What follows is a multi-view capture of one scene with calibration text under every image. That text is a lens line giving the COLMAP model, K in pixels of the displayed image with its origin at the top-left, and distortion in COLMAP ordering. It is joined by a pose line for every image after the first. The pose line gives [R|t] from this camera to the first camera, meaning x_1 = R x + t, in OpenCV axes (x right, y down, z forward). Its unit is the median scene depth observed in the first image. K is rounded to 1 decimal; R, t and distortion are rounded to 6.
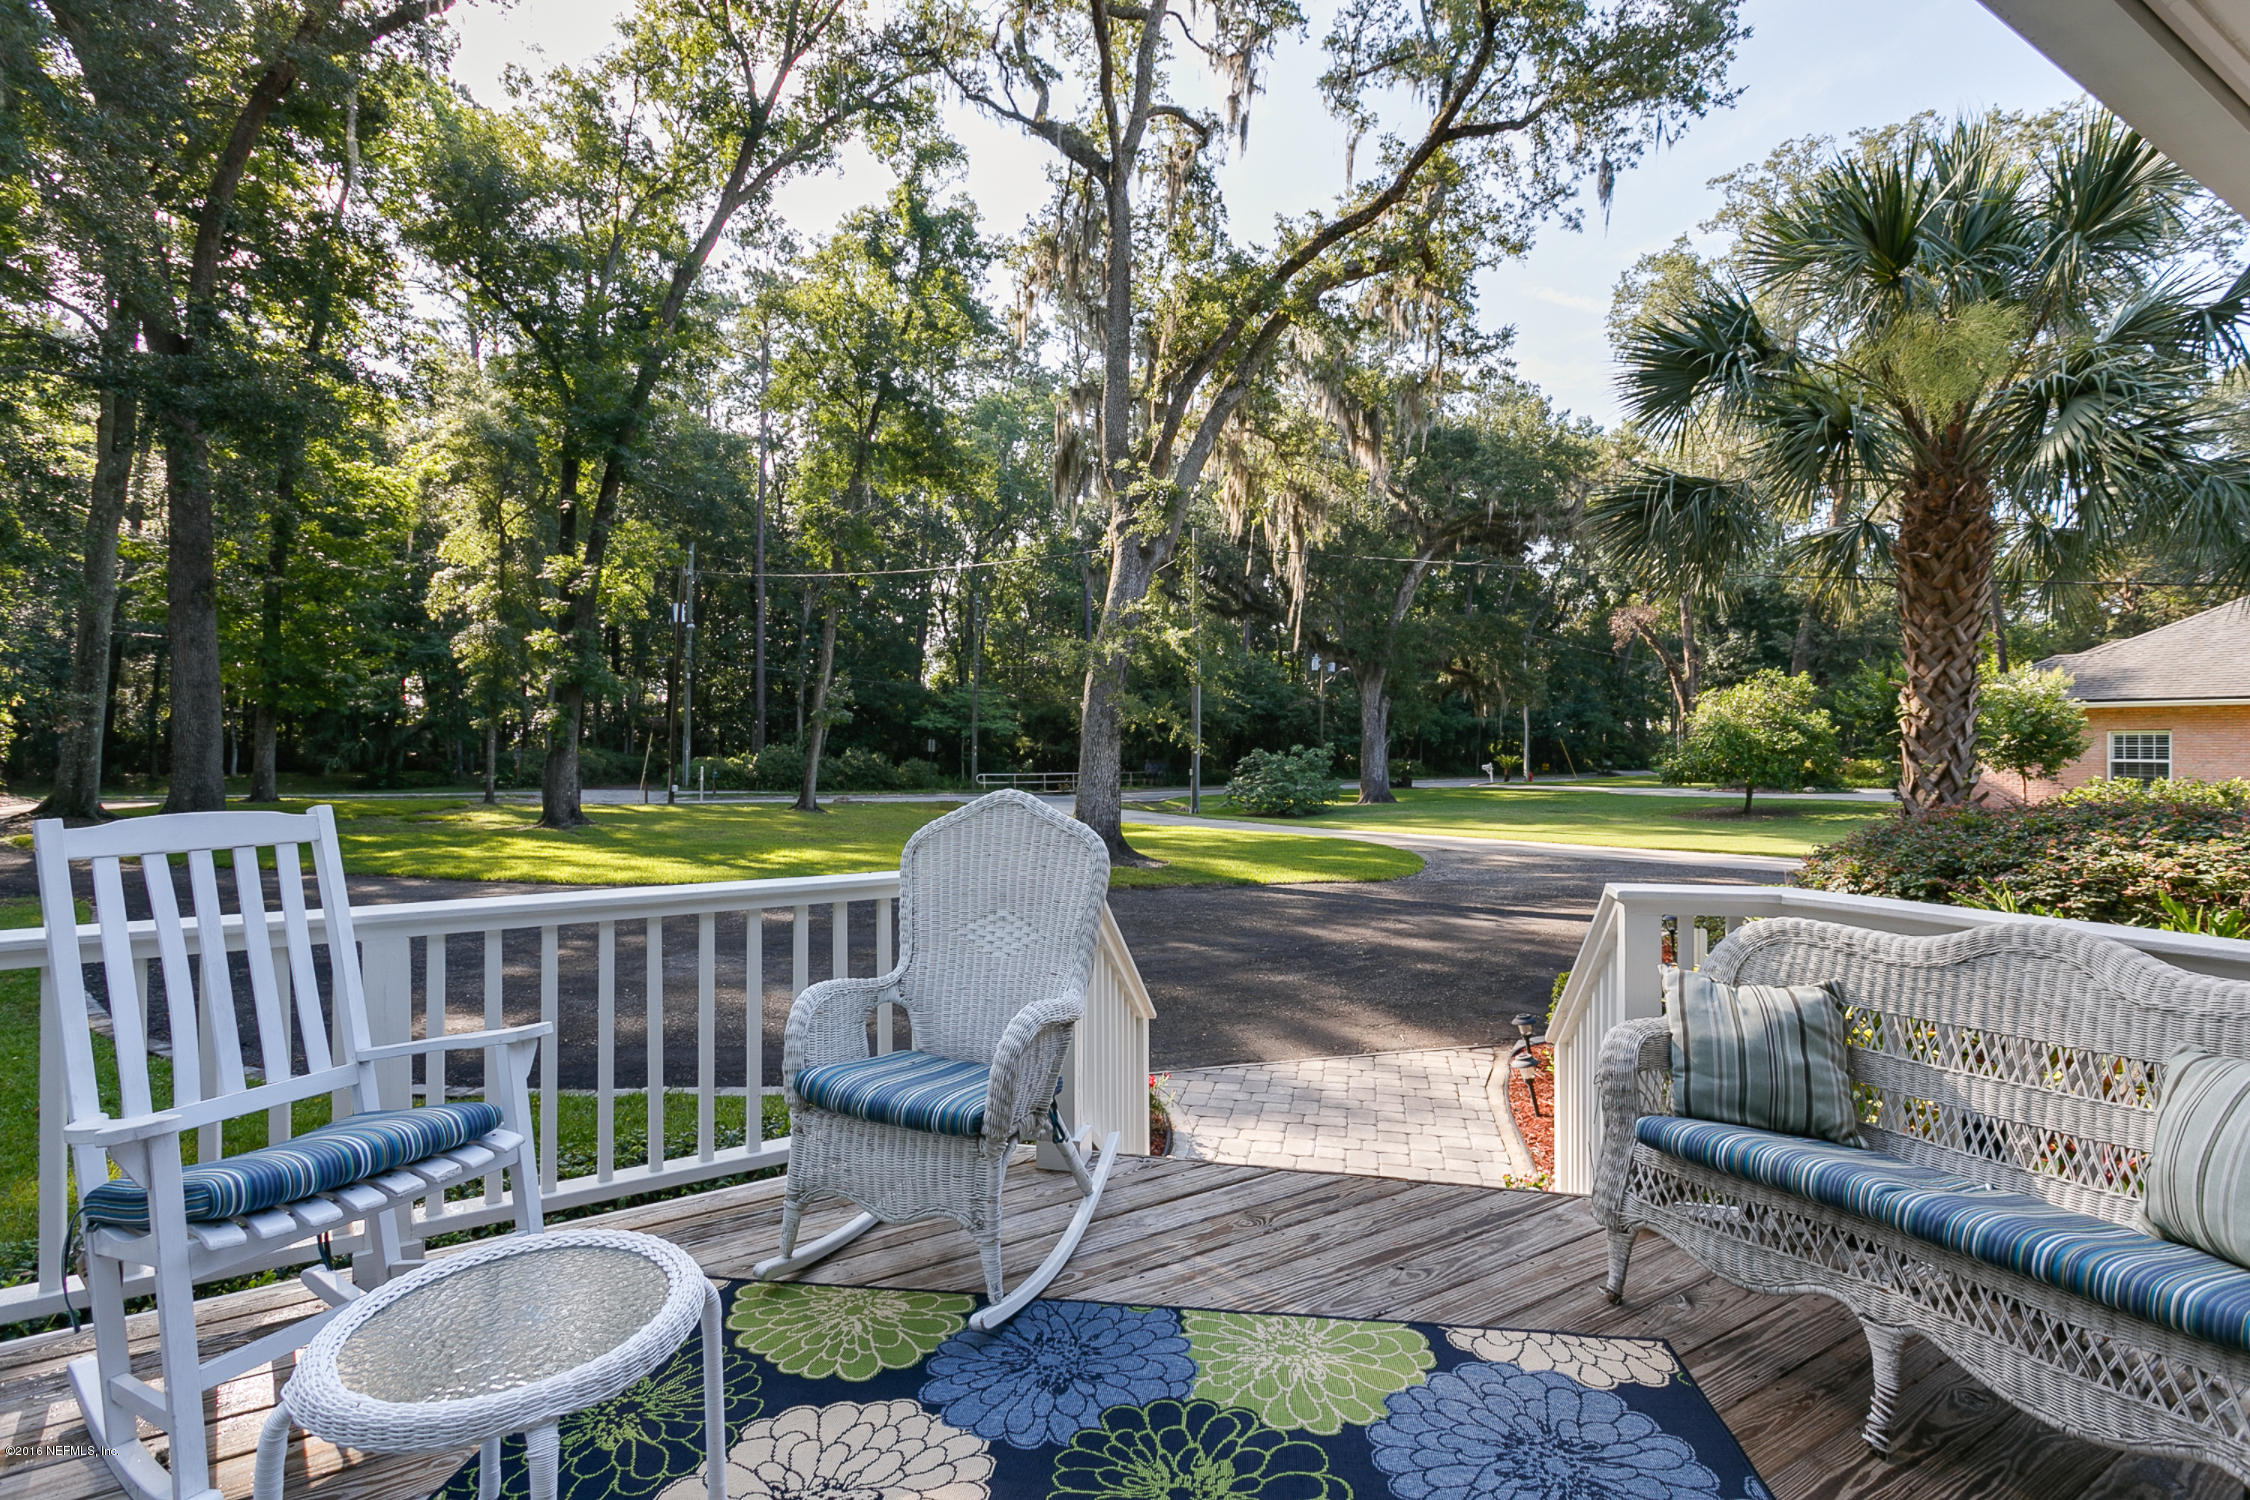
lens RADIAL K [[1065.4, 0, 1114.7], [0, 1065.4, 736.2], [0, 0, 1]] dist [0.000804, -0.000176]
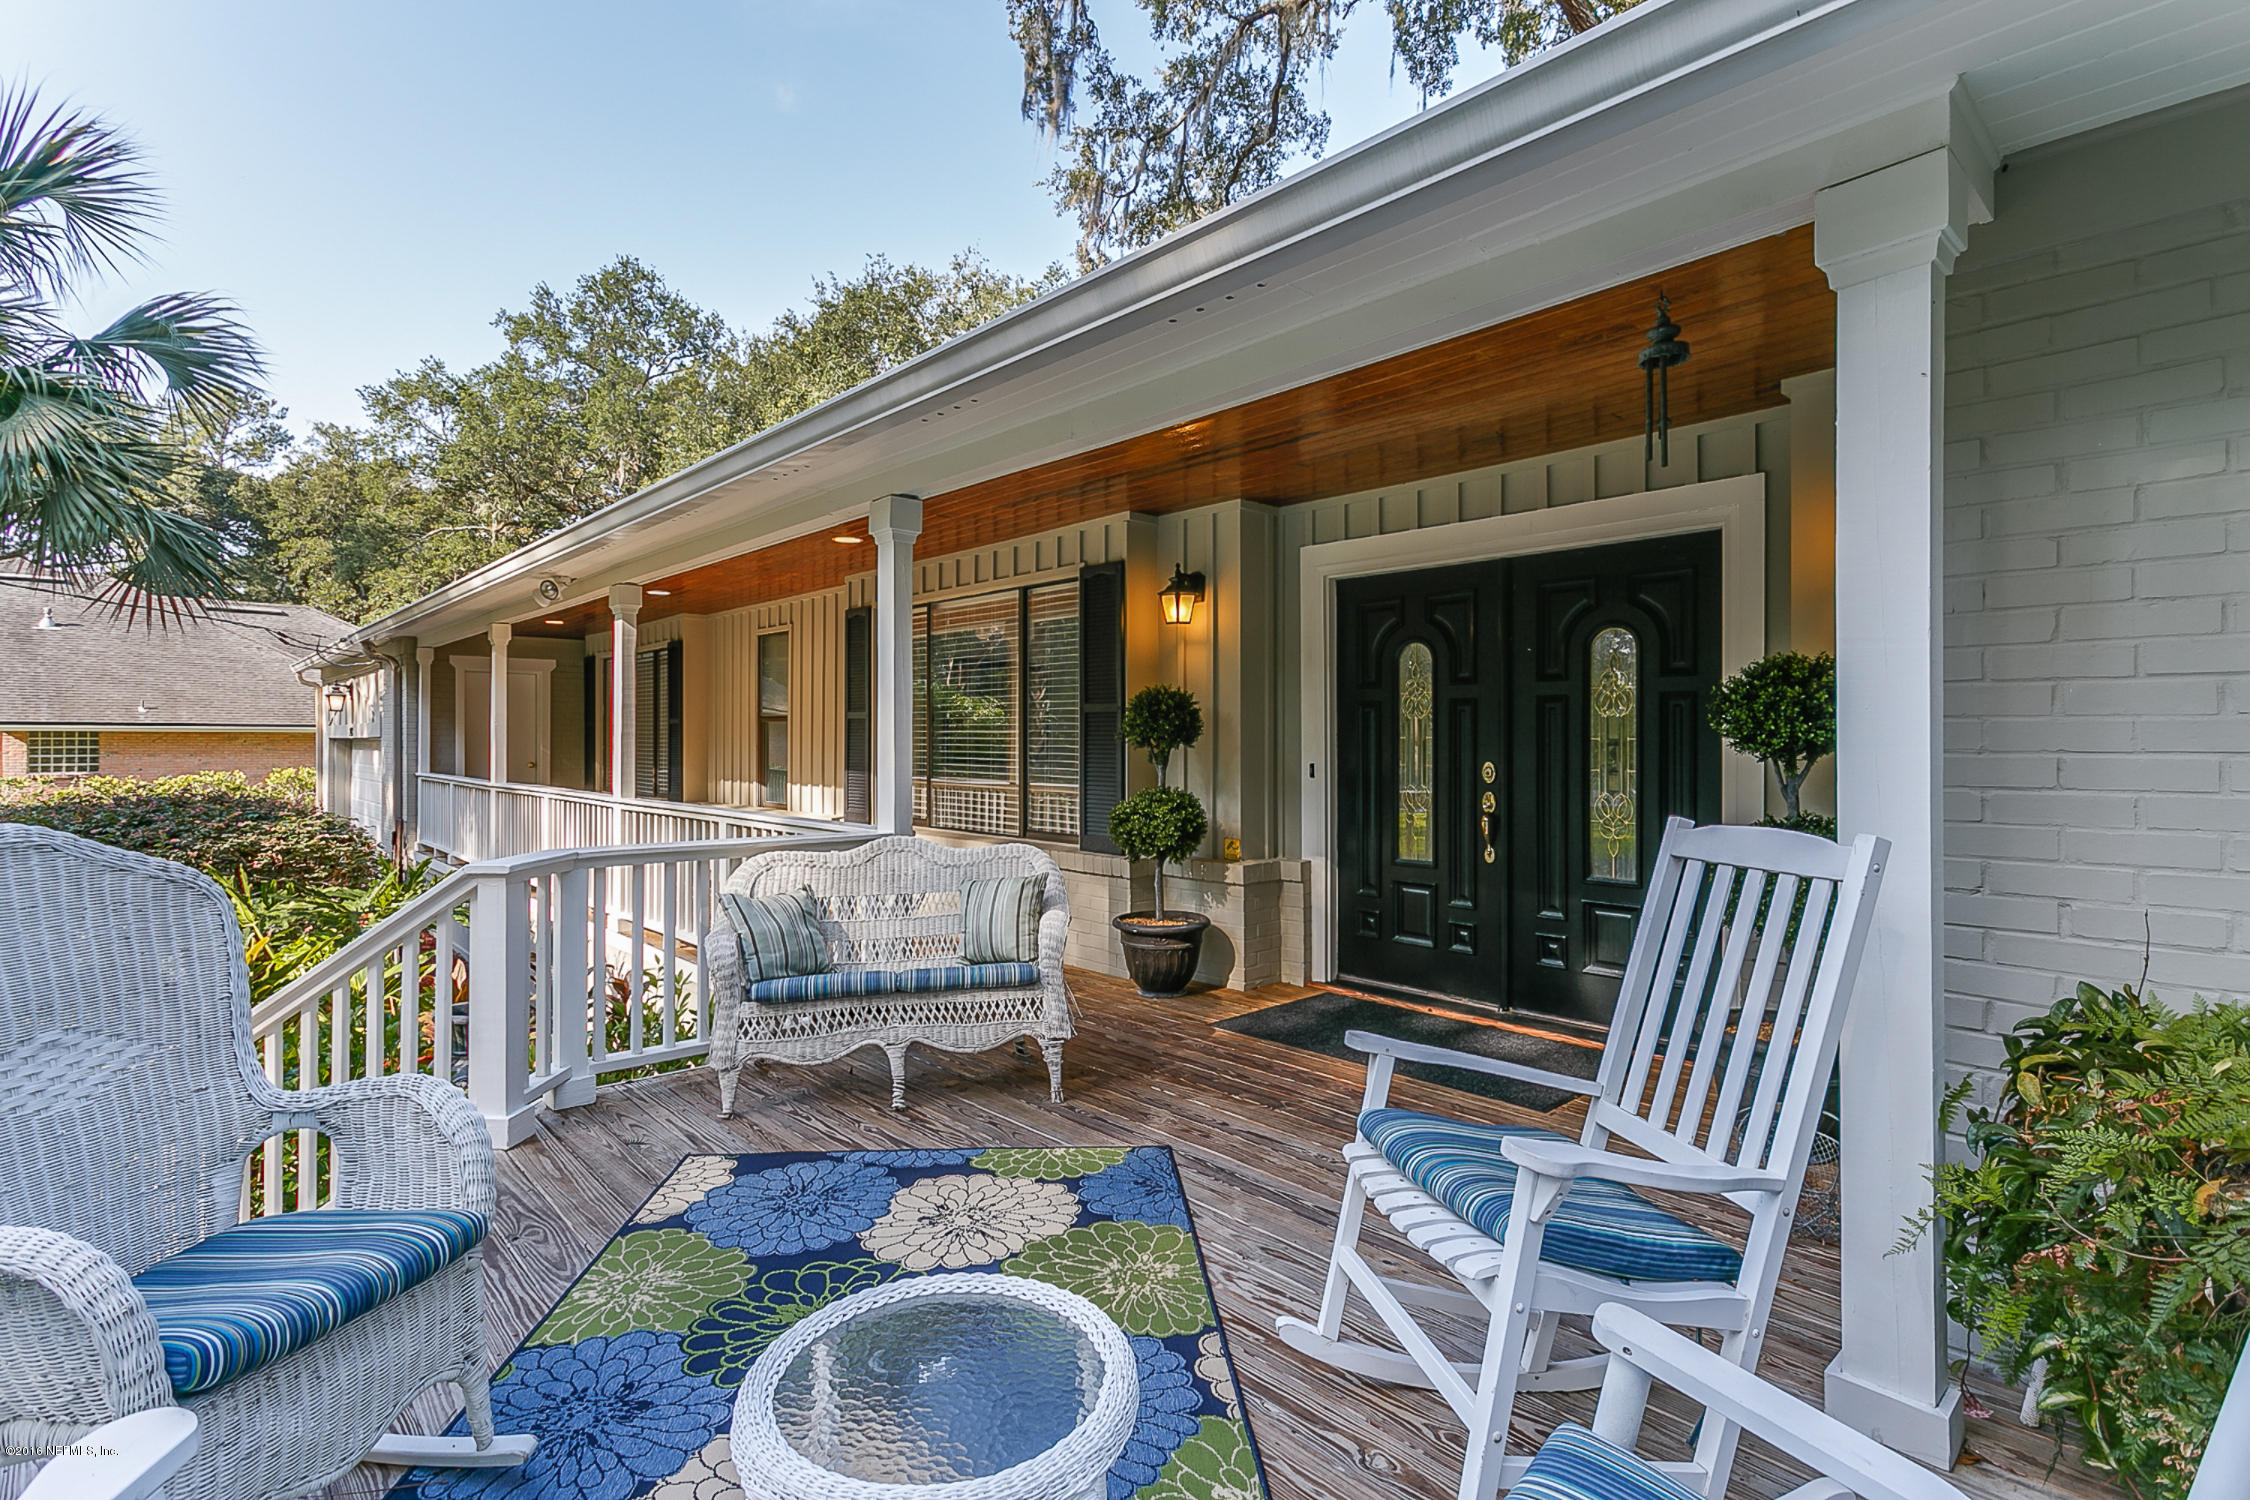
lens RADIAL K [[1065.4, 0, 1114.7], [0, 1065.4, 736.2], [0, 0, 1]] dist [0.000804, -0.000176]
pose [[-0.189366, 0.003553, 0.981900, -0.953854], [-0.000820, 0.999993, -0.003777, 0.004616], [-0.981906, -0.001520, -0.189361, 0.666083]]
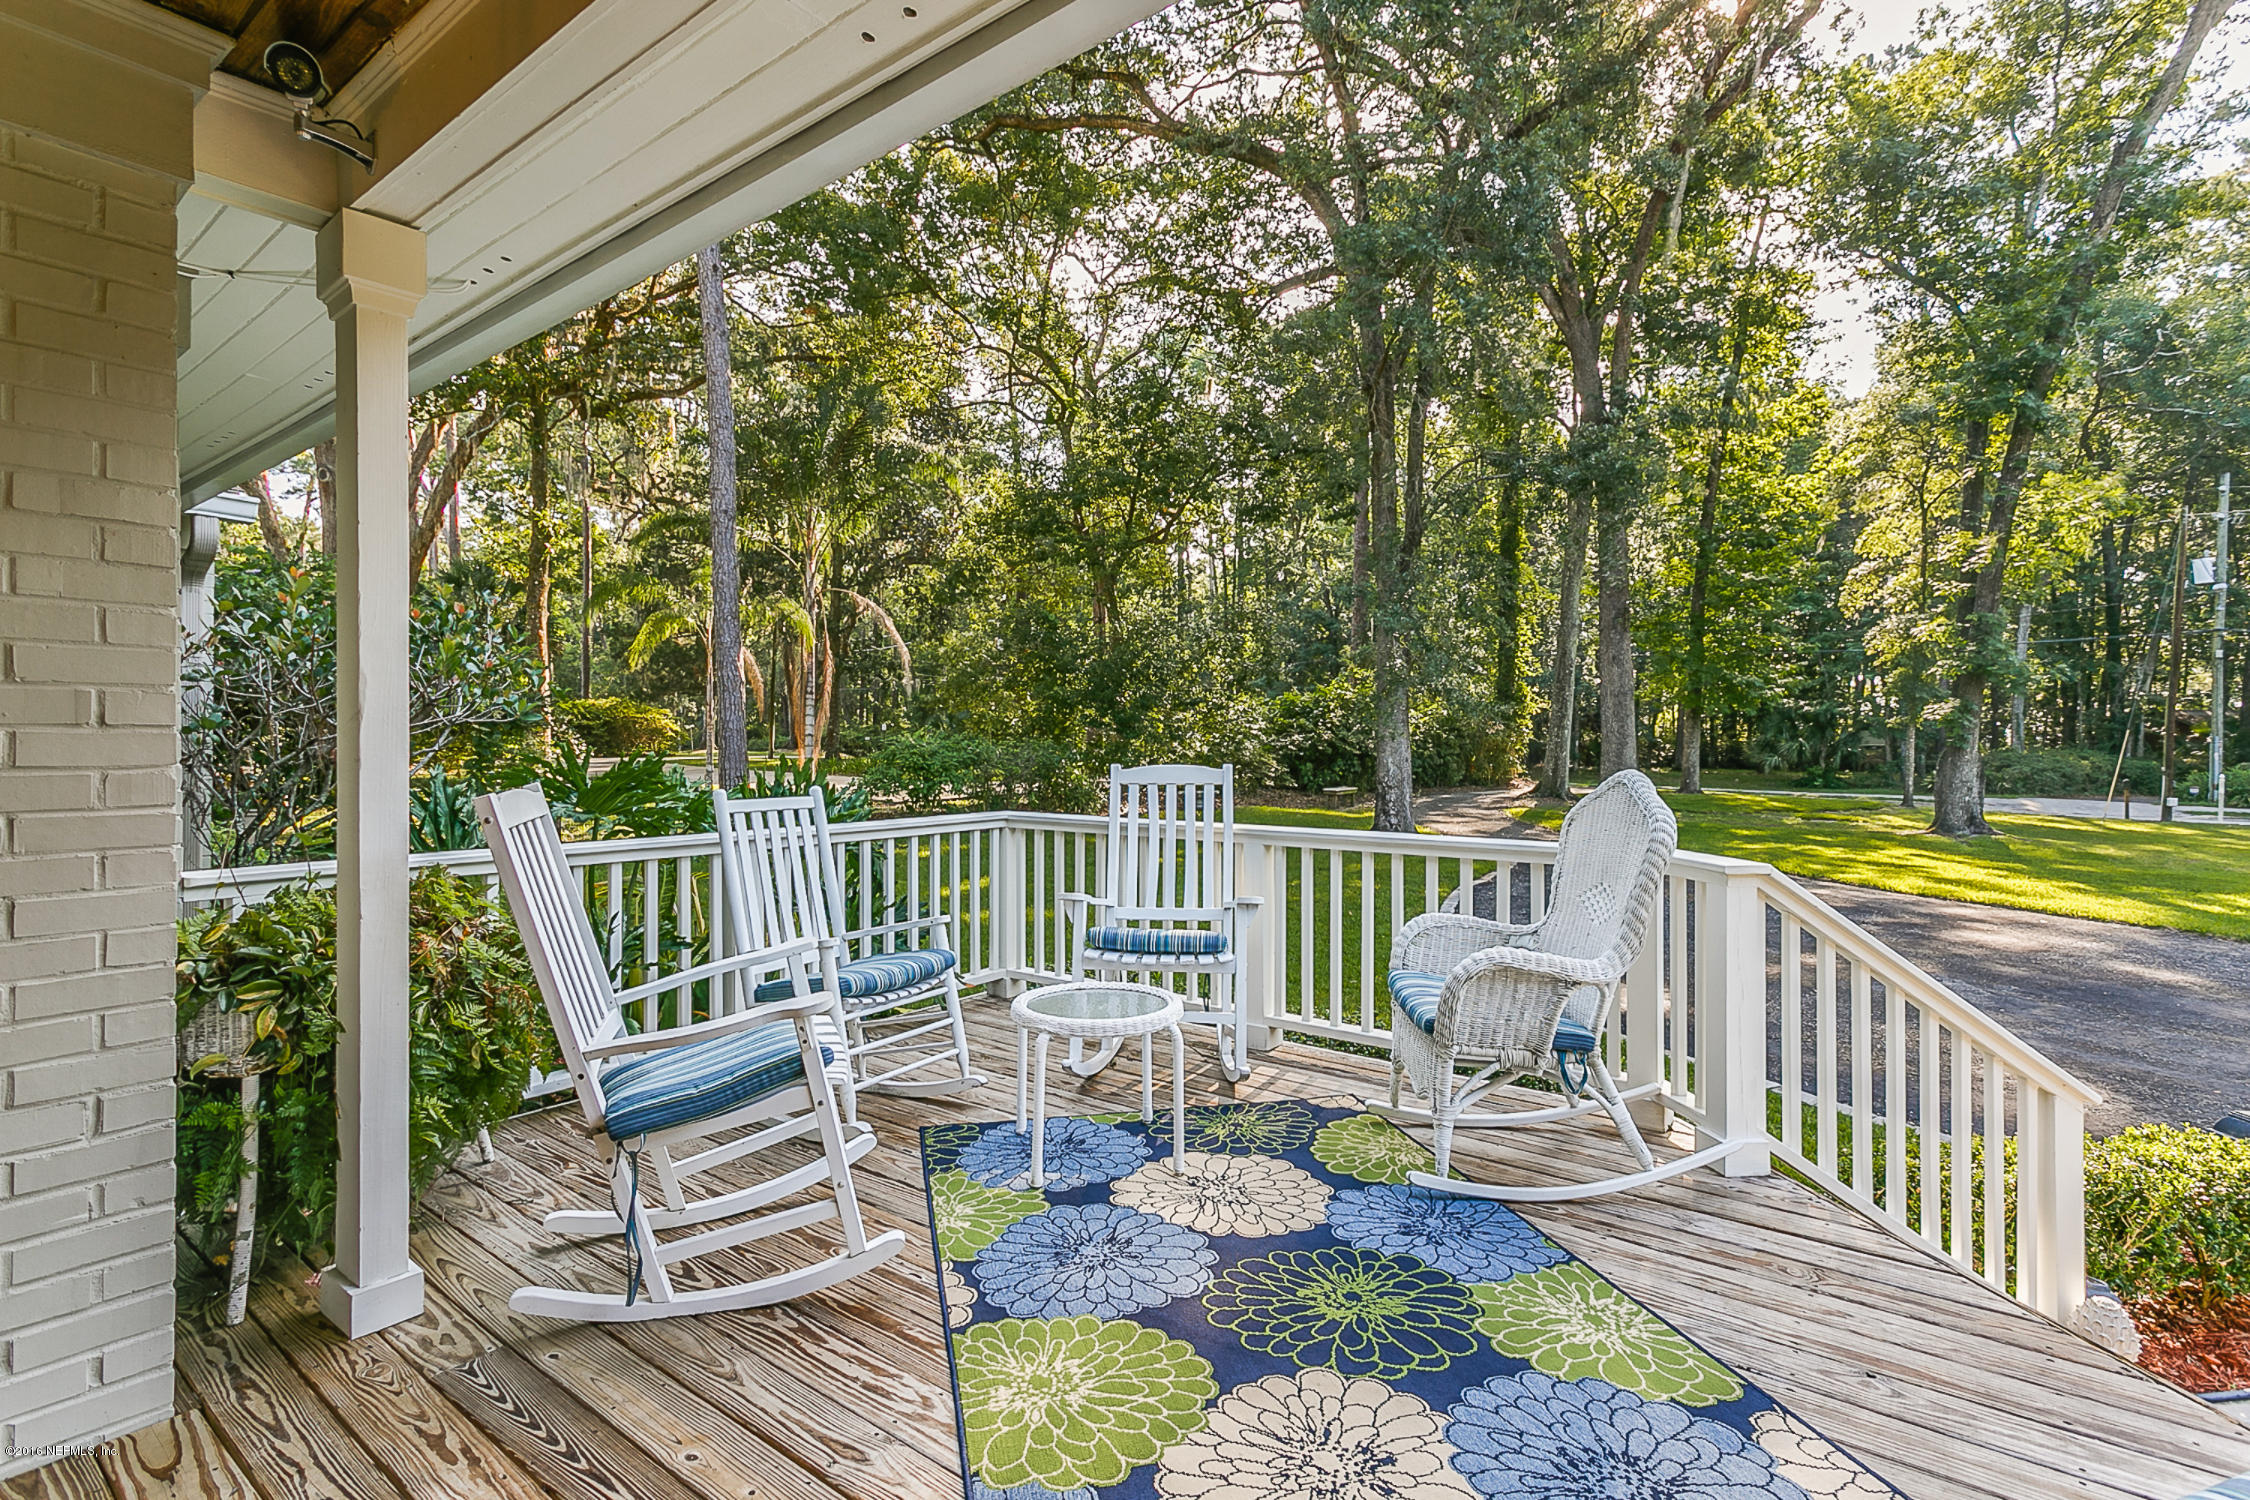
lens RADIAL K [[1065.4, 0, 1114.7], [0, 1065.4, 736.2], [0, 0, 1]] dist [0.000804, -0.000176]
pose [[0.352596, 0.000279, -0.935775, 0.884027], [-0.000099, 1.000000, 0.000261, 0.019589], [0.935776, 0.000000, 0.352596, 0.200585]]
